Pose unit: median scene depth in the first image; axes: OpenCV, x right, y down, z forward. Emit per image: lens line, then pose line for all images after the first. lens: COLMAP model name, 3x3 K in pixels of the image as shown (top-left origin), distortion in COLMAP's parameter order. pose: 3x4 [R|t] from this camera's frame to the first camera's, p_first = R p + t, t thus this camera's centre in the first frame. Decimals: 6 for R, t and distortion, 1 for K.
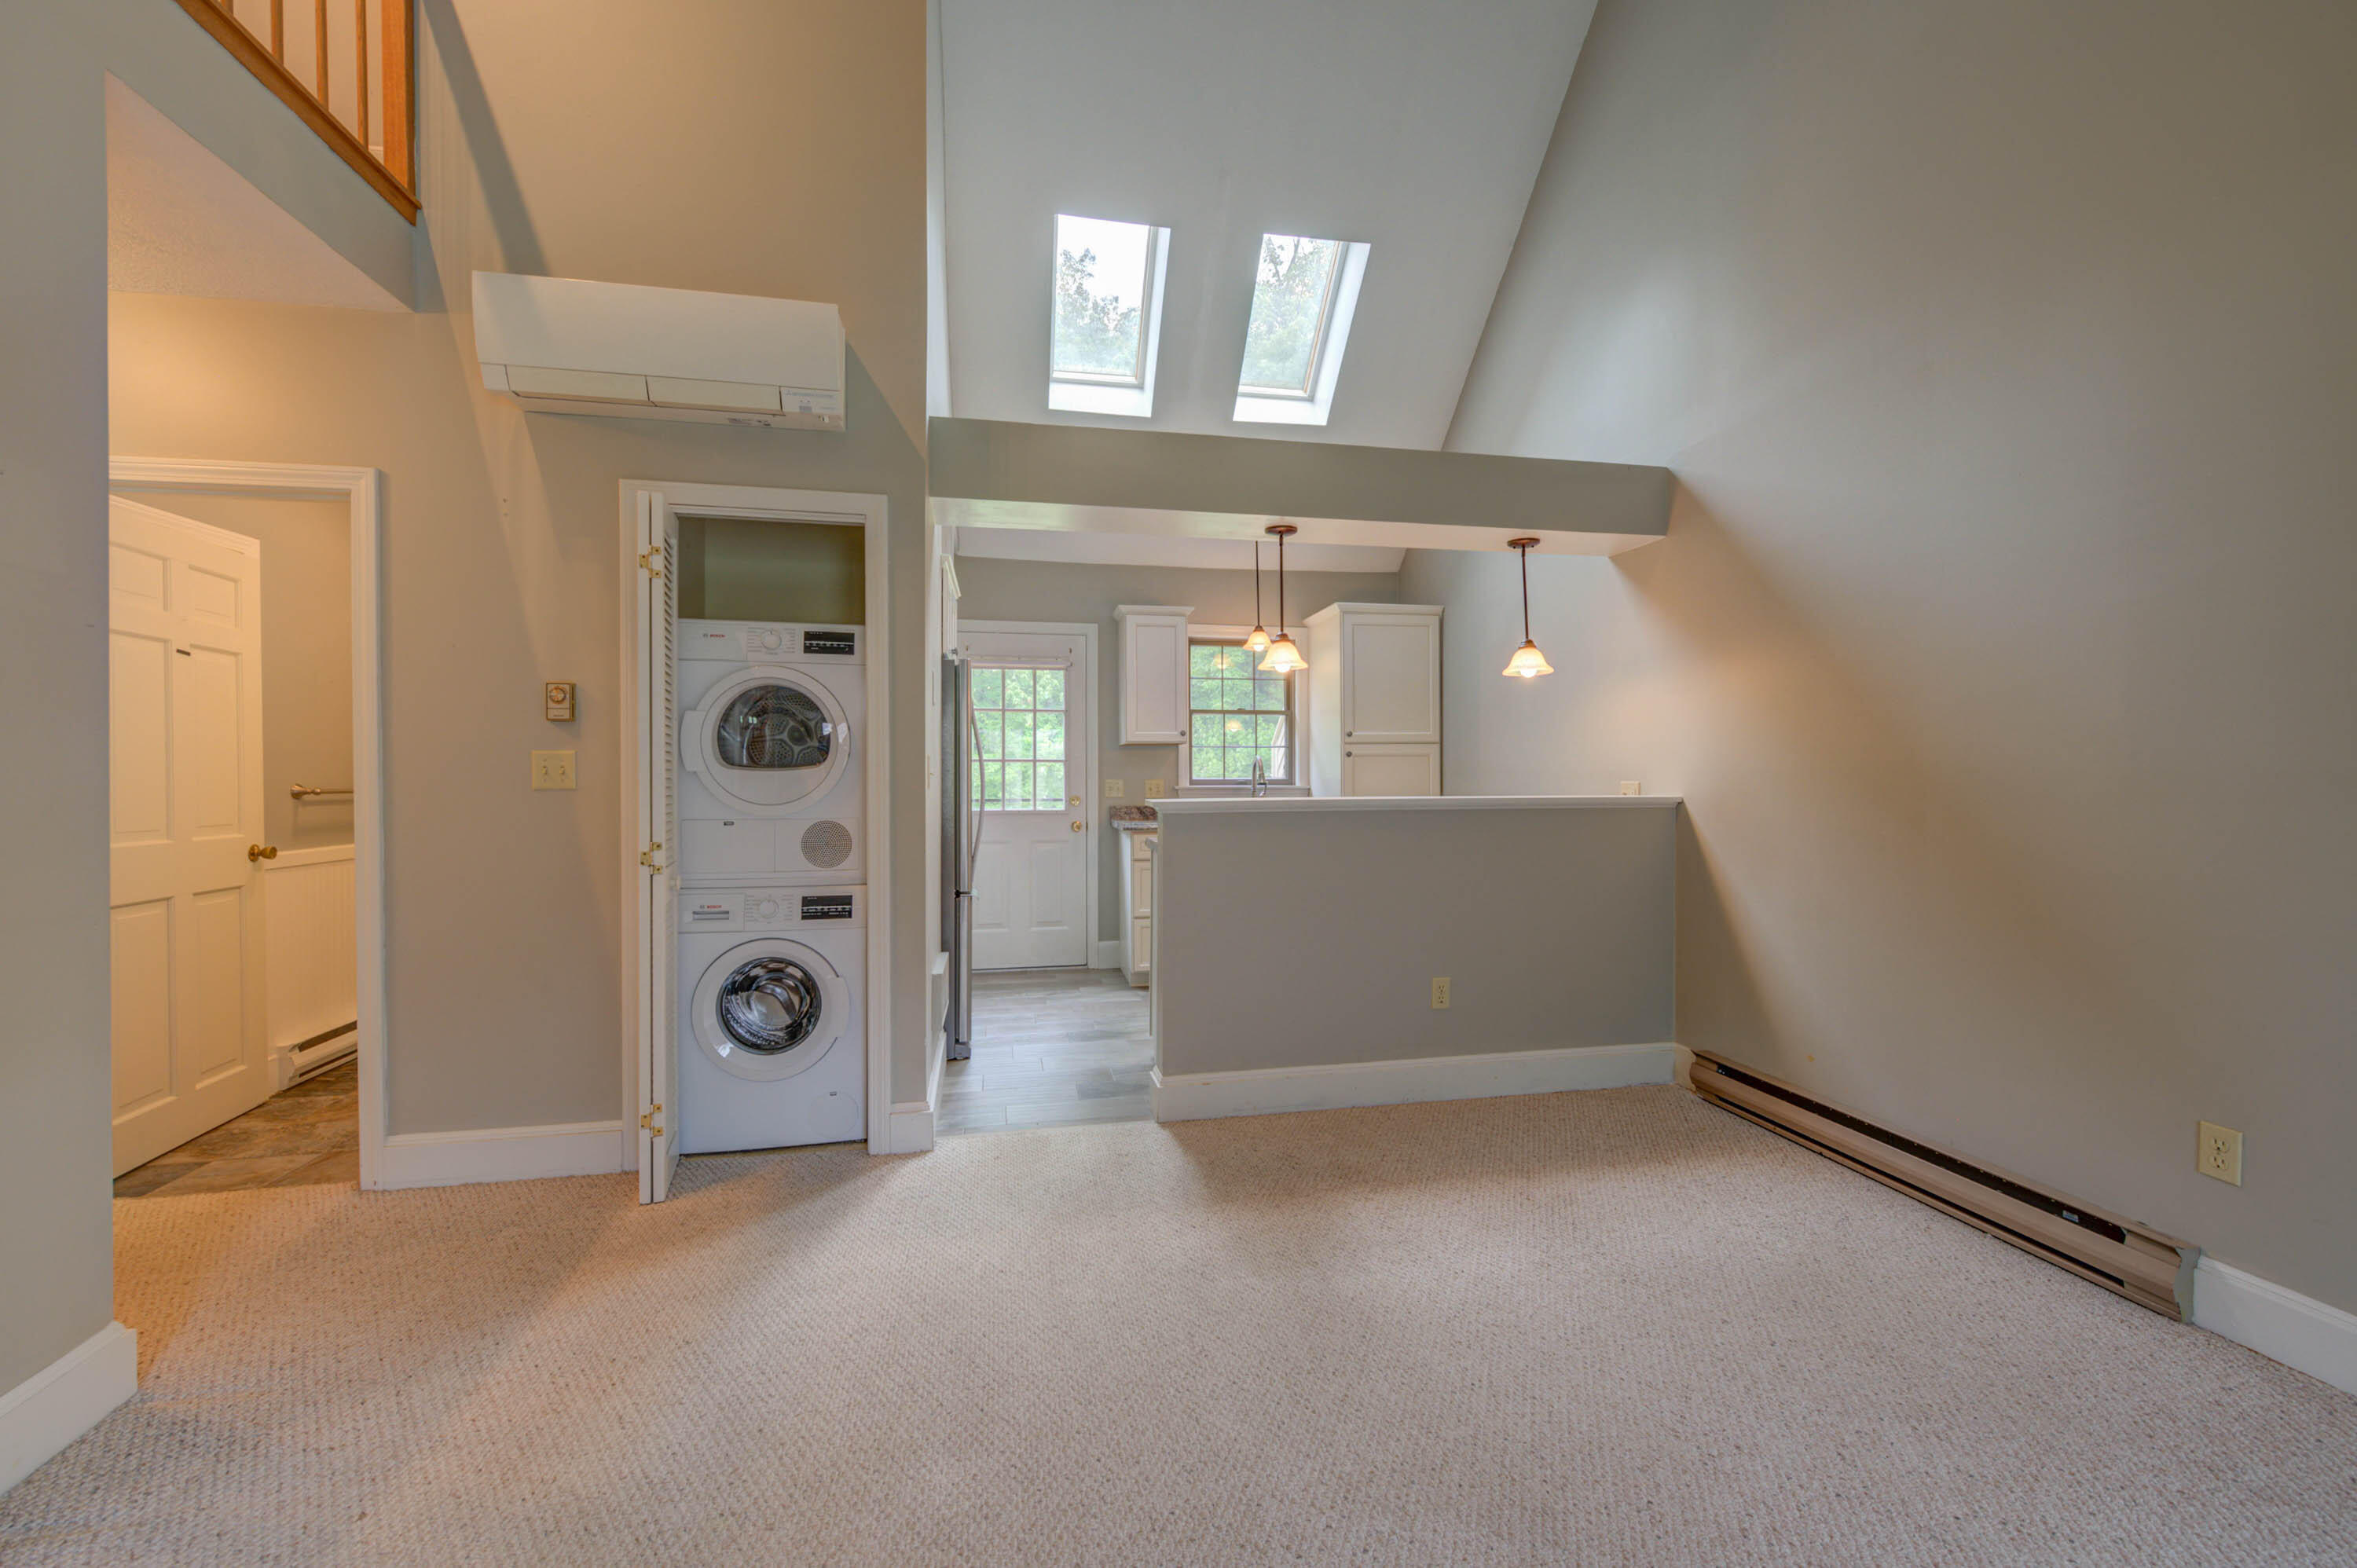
lens RADIAL K [[929.9, 0, 1181.0], [0, 929.9, 783.4], [0, 0, 1]] dist [-0.002100, -0.001779]
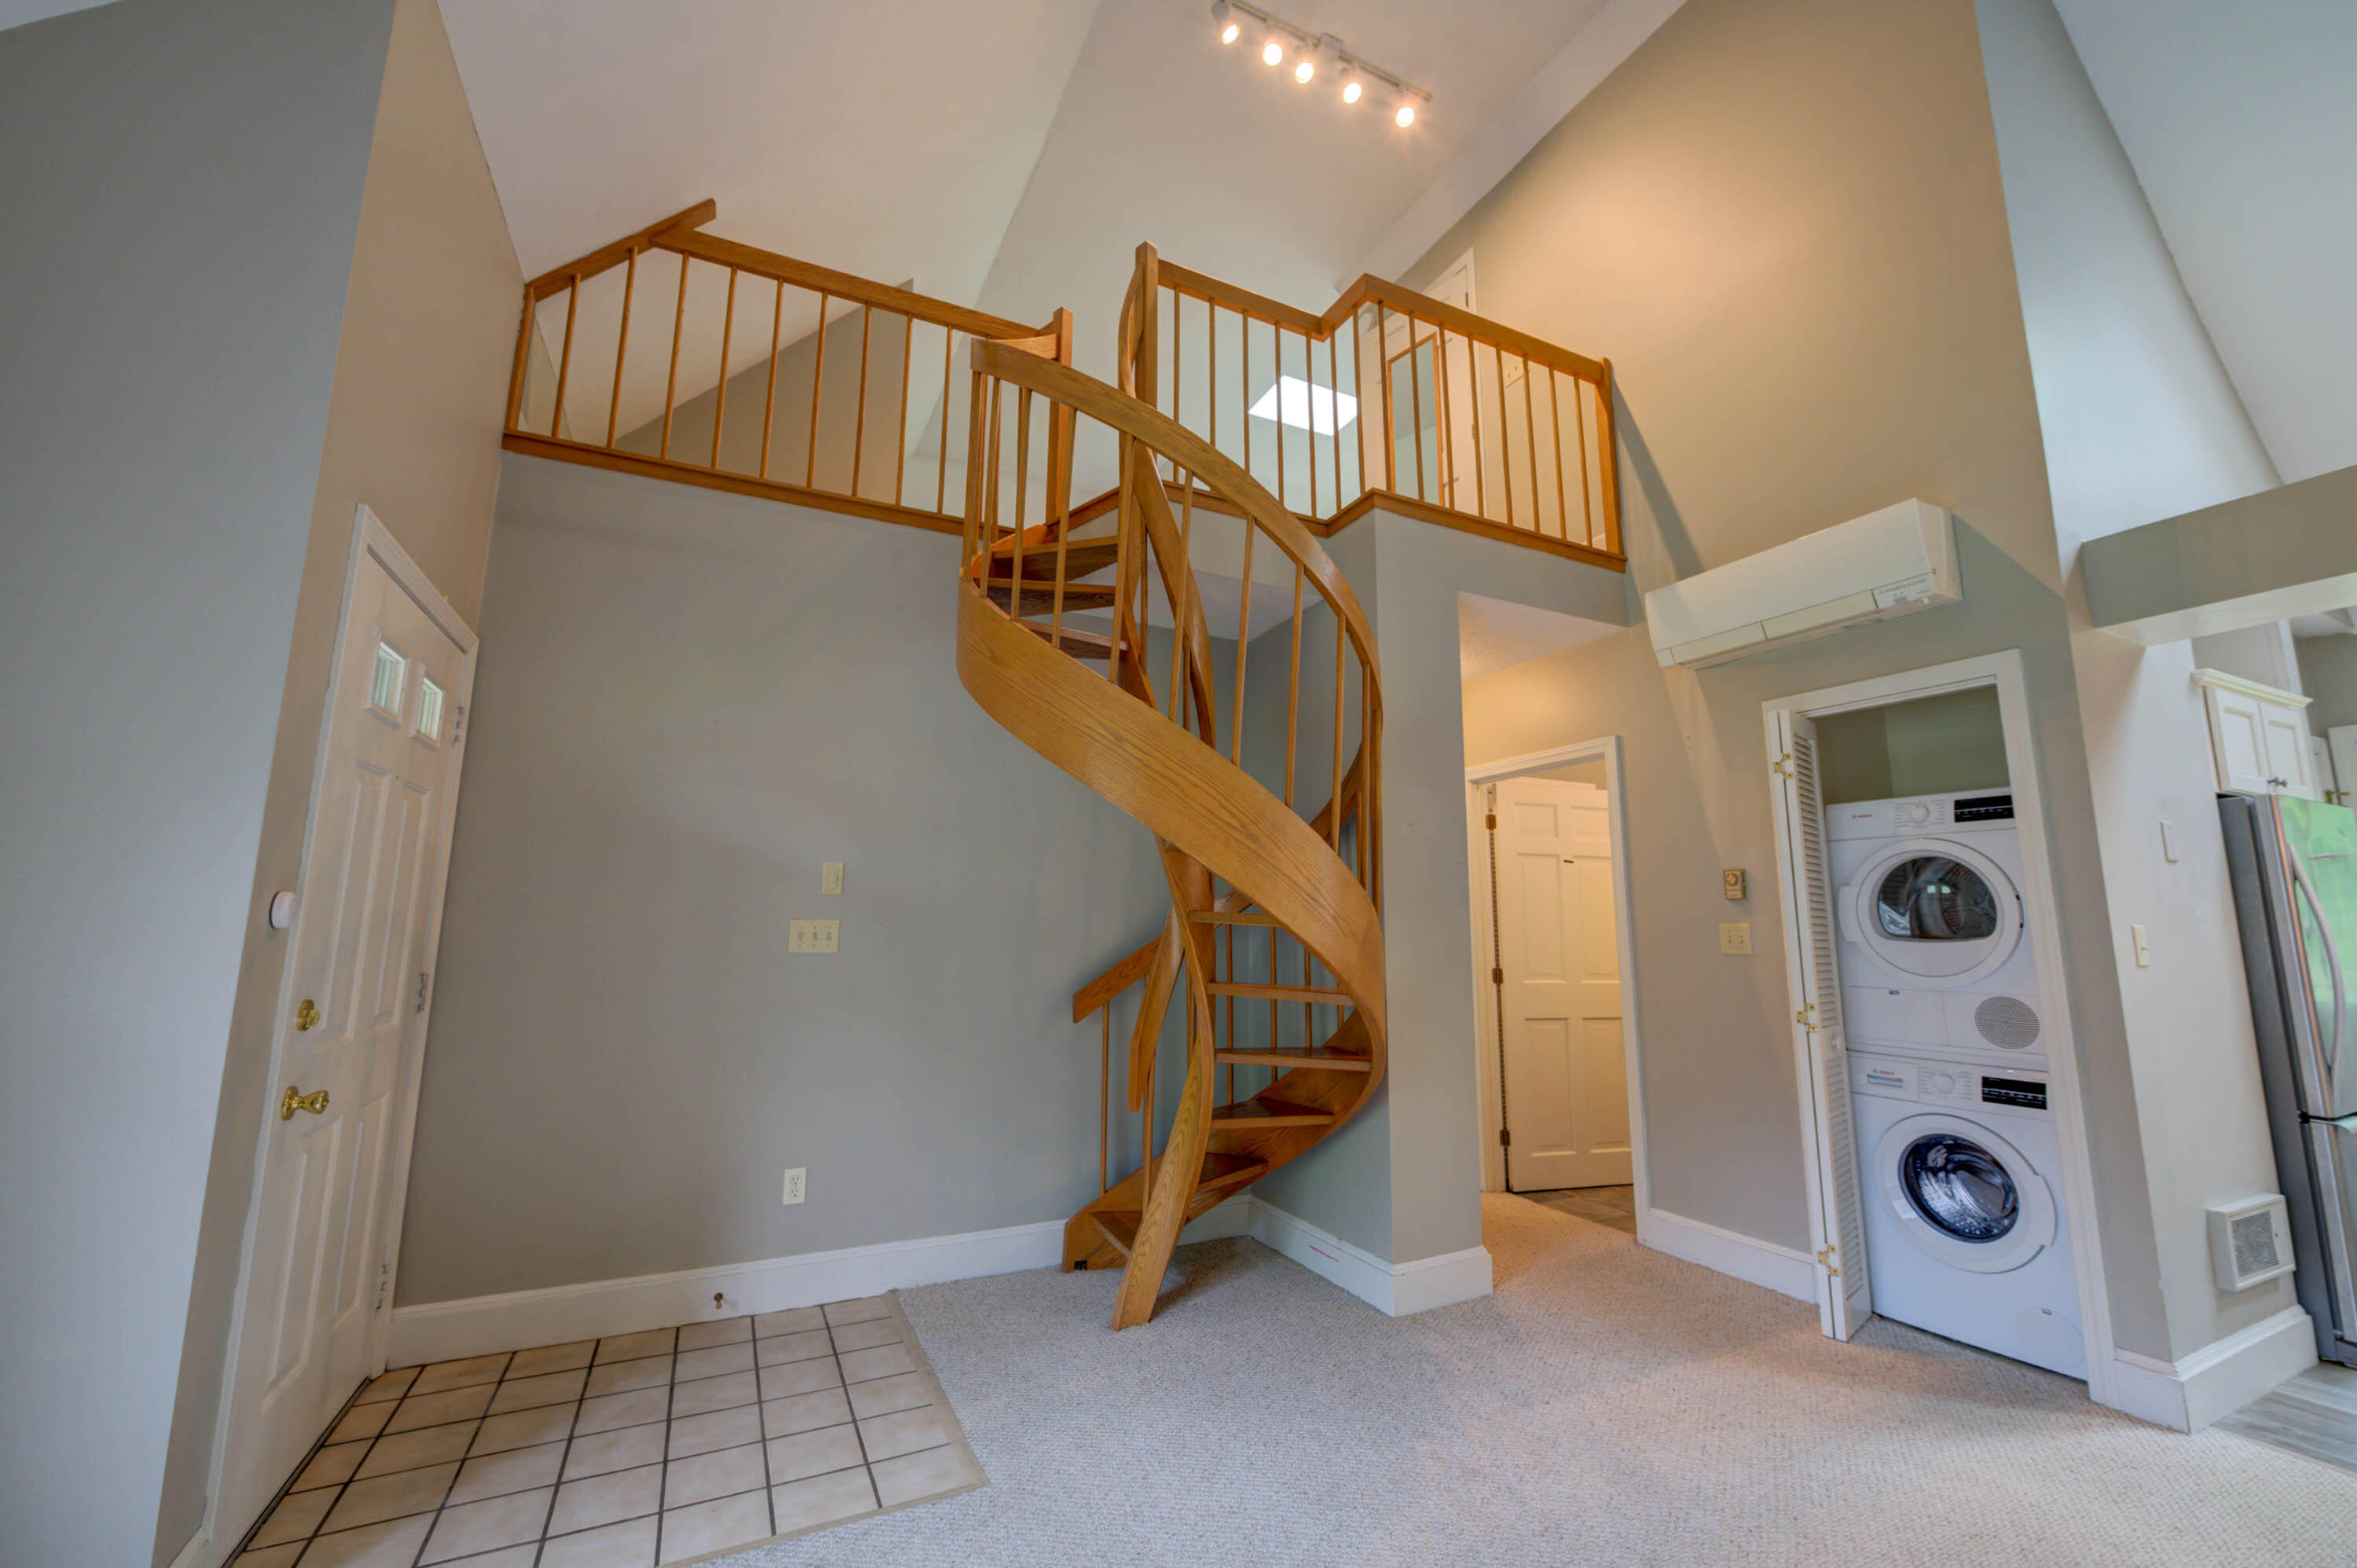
lens RADIAL K [[929.9, 0, 1176.3], [0, 929.9, 780.0], [0, 0, 1]] dist [-0.002100, -0.001779]
pose [[0.256162, -0.151169, -0.954740, 0.290948], [-0.021853, 0.986538, -0.162067, -0.005228], [0.966387, 0.062380, 0.249410, -0.048301]]
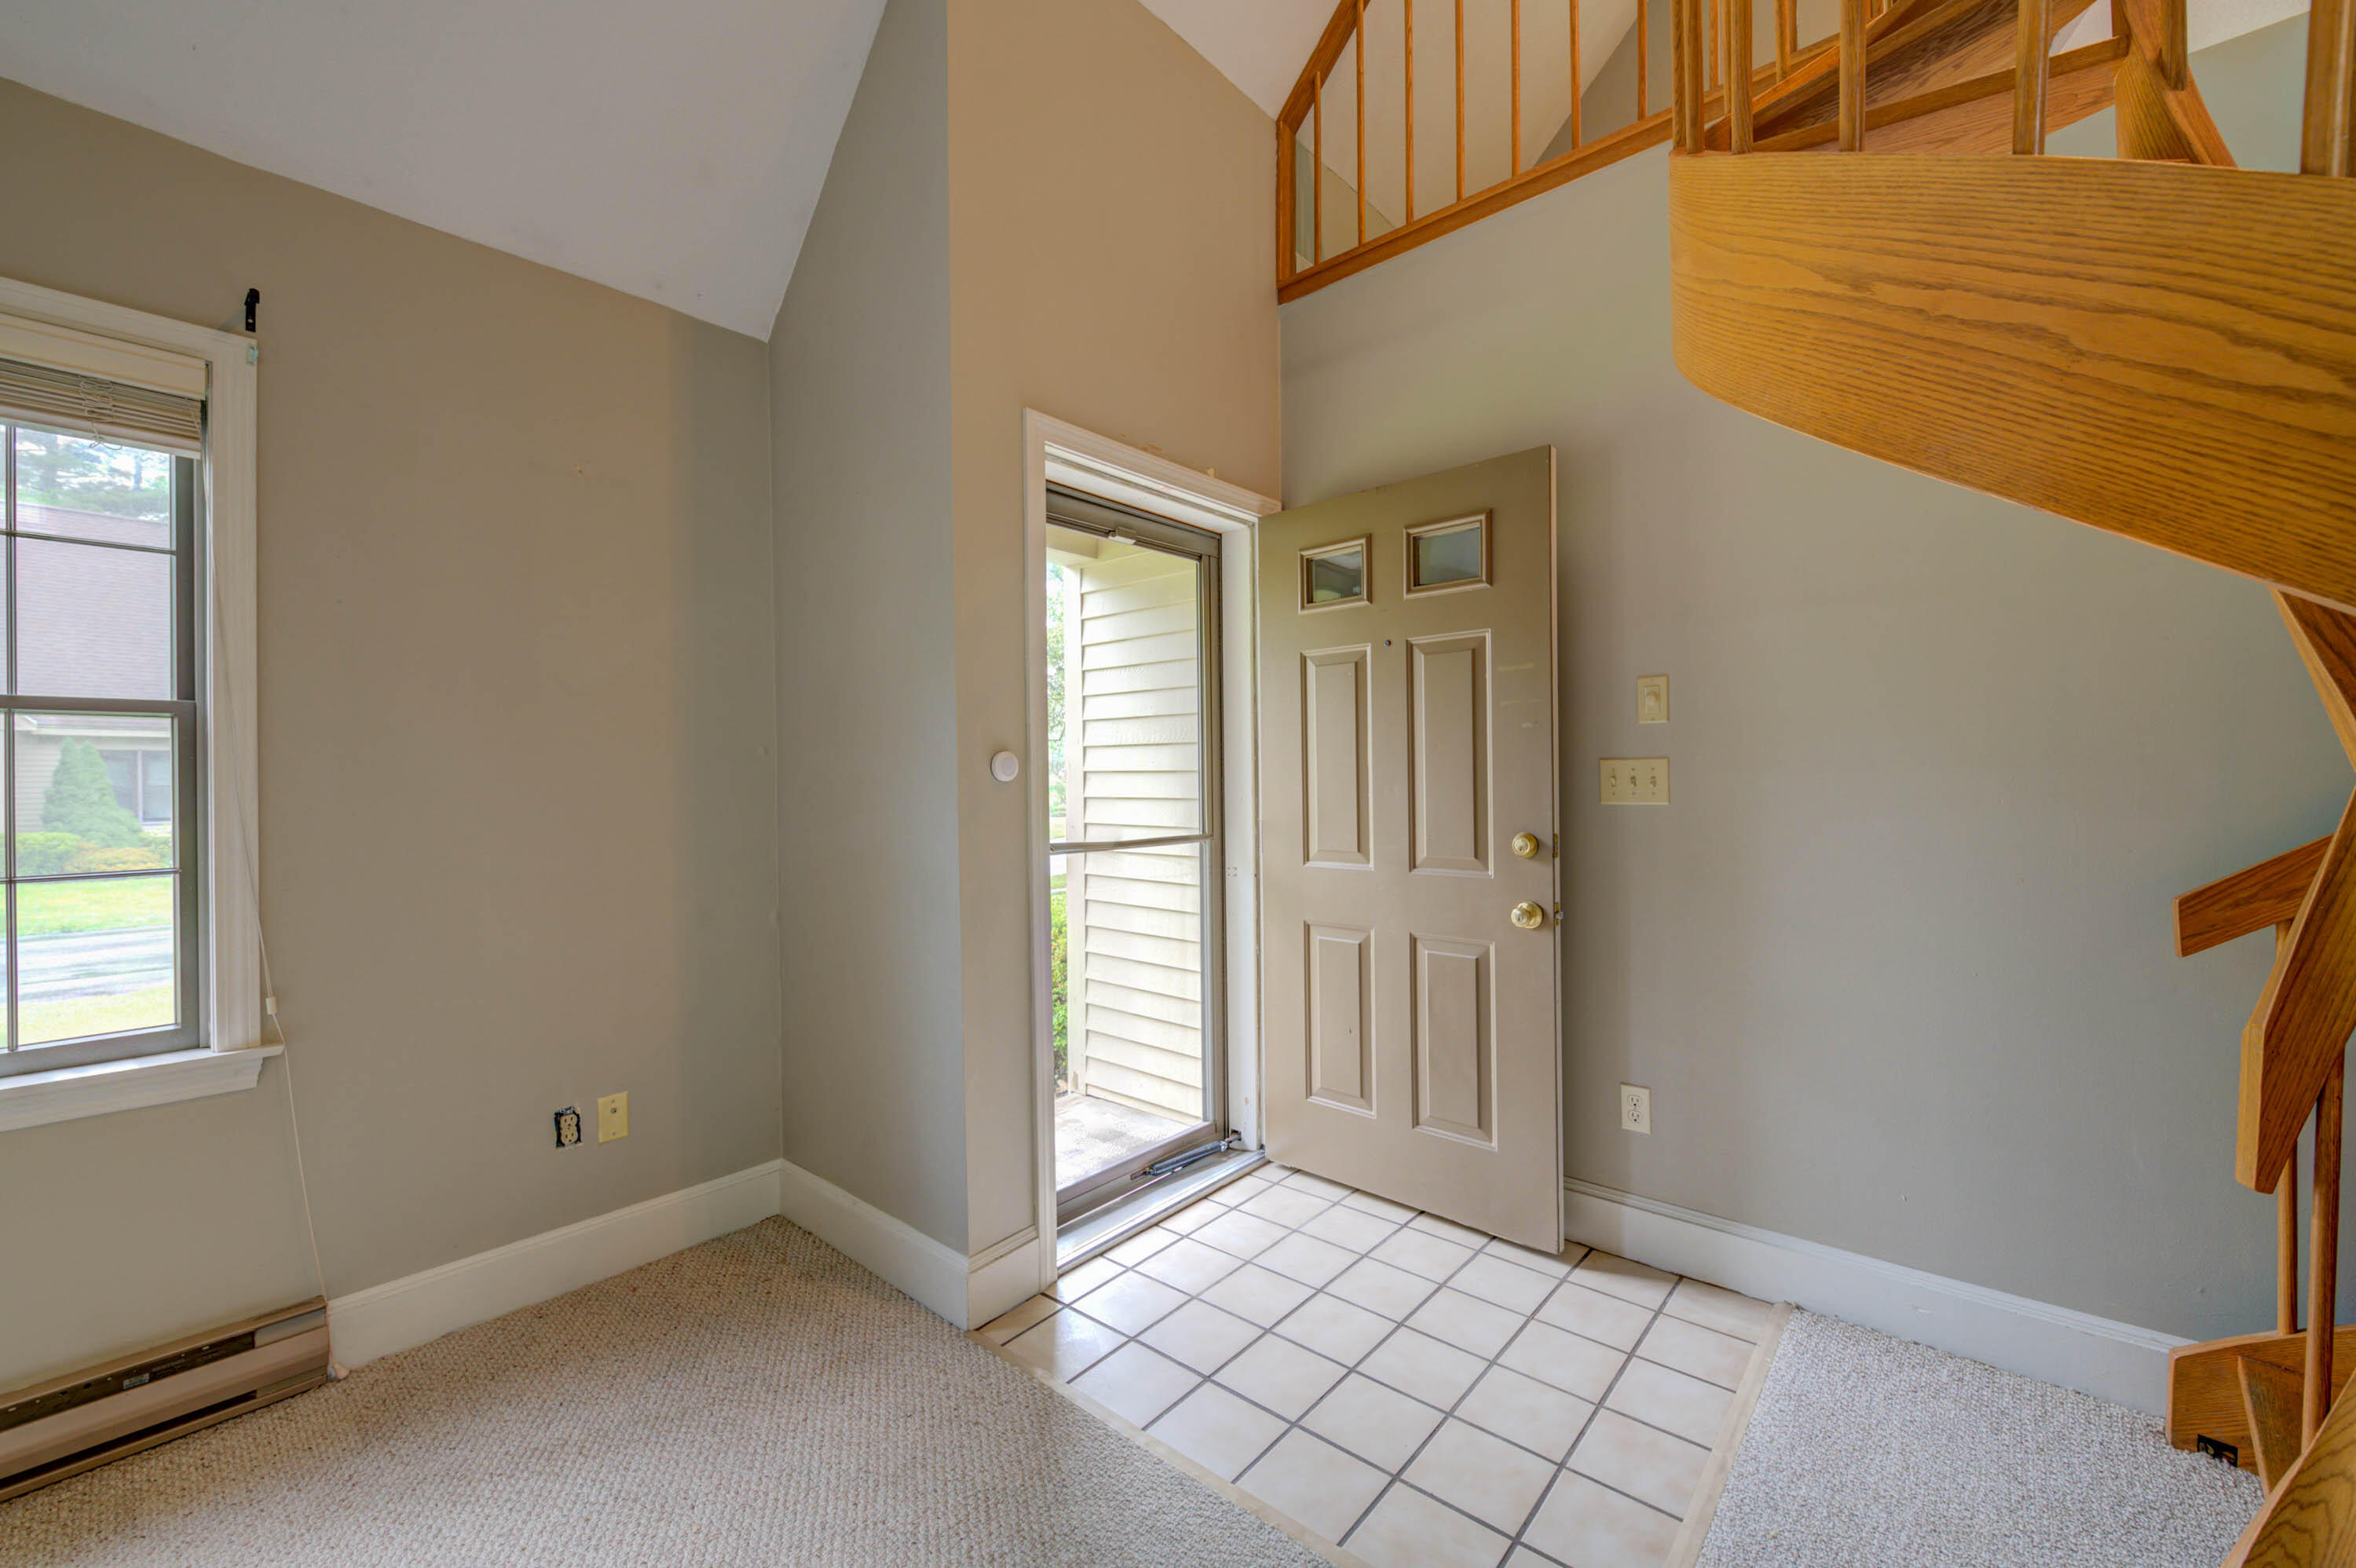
lens RADIAL K [[929.5, 0, 1181.2], [0, 929.5, 786.1], [0, 0, 1]] dist [-0.002100, -0.001779]
pose [[-0.793907, 0.015442, -0.607843, -0.050909], [0.005420, 0.999817, 0.018321, -0.004849], [0.608015, 0.011251, -0.793846, 0.178310]]
